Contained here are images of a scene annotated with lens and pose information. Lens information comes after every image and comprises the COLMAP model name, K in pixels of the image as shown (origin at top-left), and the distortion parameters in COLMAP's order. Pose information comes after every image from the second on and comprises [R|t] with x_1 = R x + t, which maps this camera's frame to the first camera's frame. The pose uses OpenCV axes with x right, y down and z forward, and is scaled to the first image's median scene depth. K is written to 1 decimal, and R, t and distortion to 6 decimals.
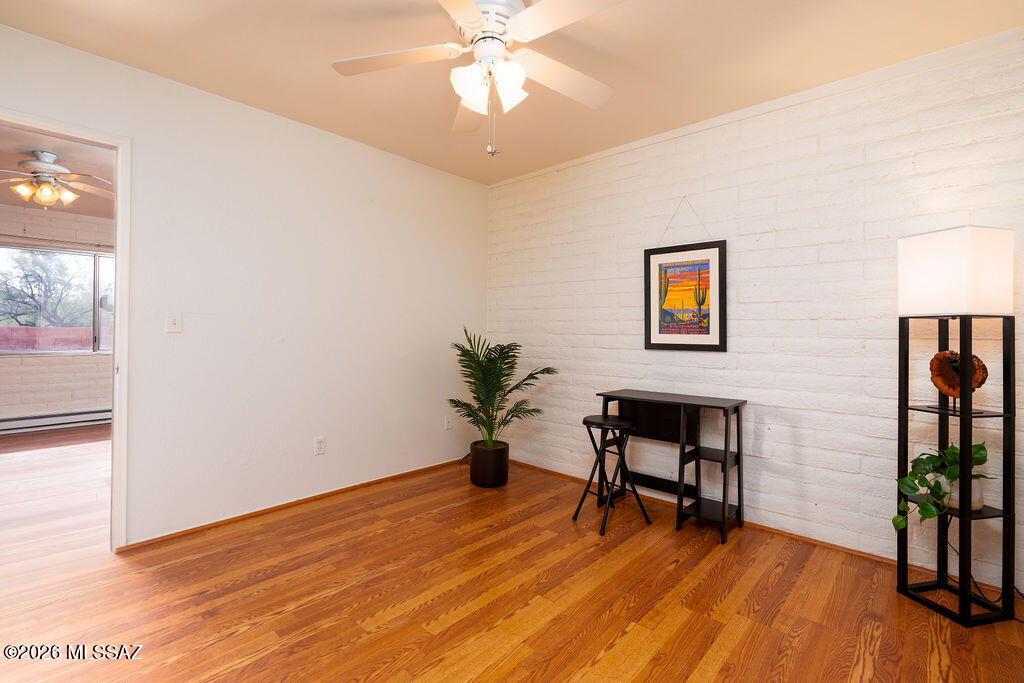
lens RADIAL K [[464.9, 0, 508.8], [0, 464.9, 339.6], [0, 0, 1]] dist [-0.002229, -0.000636]
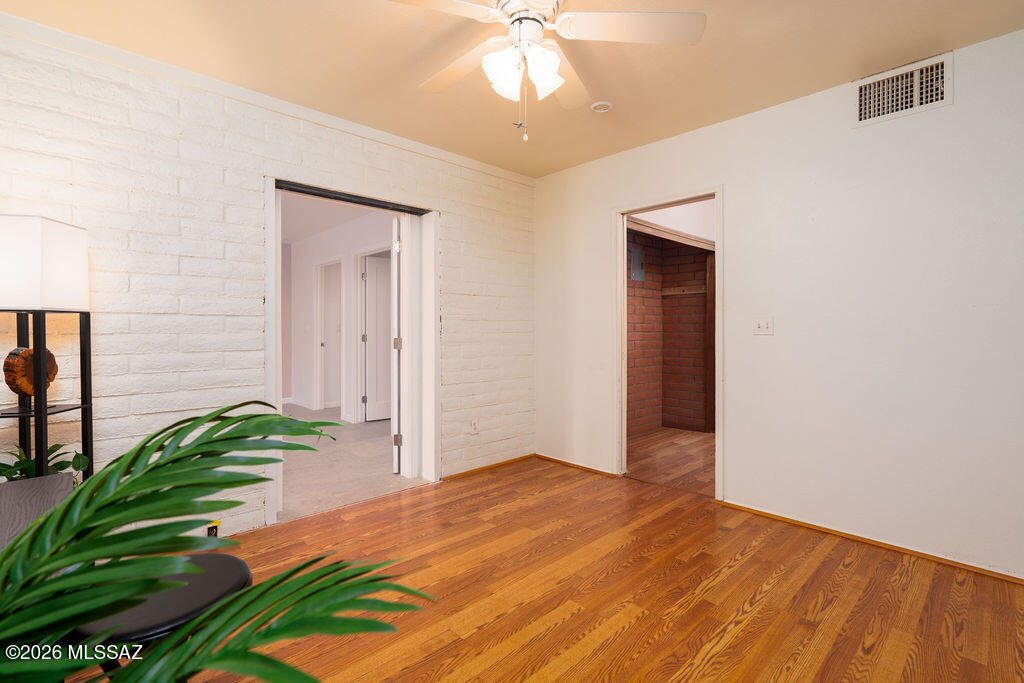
lens RADIAL K [[464.9, 0, 508.8], [0, 464.9, 339.6], [0, 0, 1]] dist [-0.002229, -0.000636]
pose [[-0.996351, -0.011754, 0.084533, -0.091722], [-0.008155, 0.999051, 0.042795, -0.040667], [-0.084956, 0.041949, -0.995501, 1.928508]]
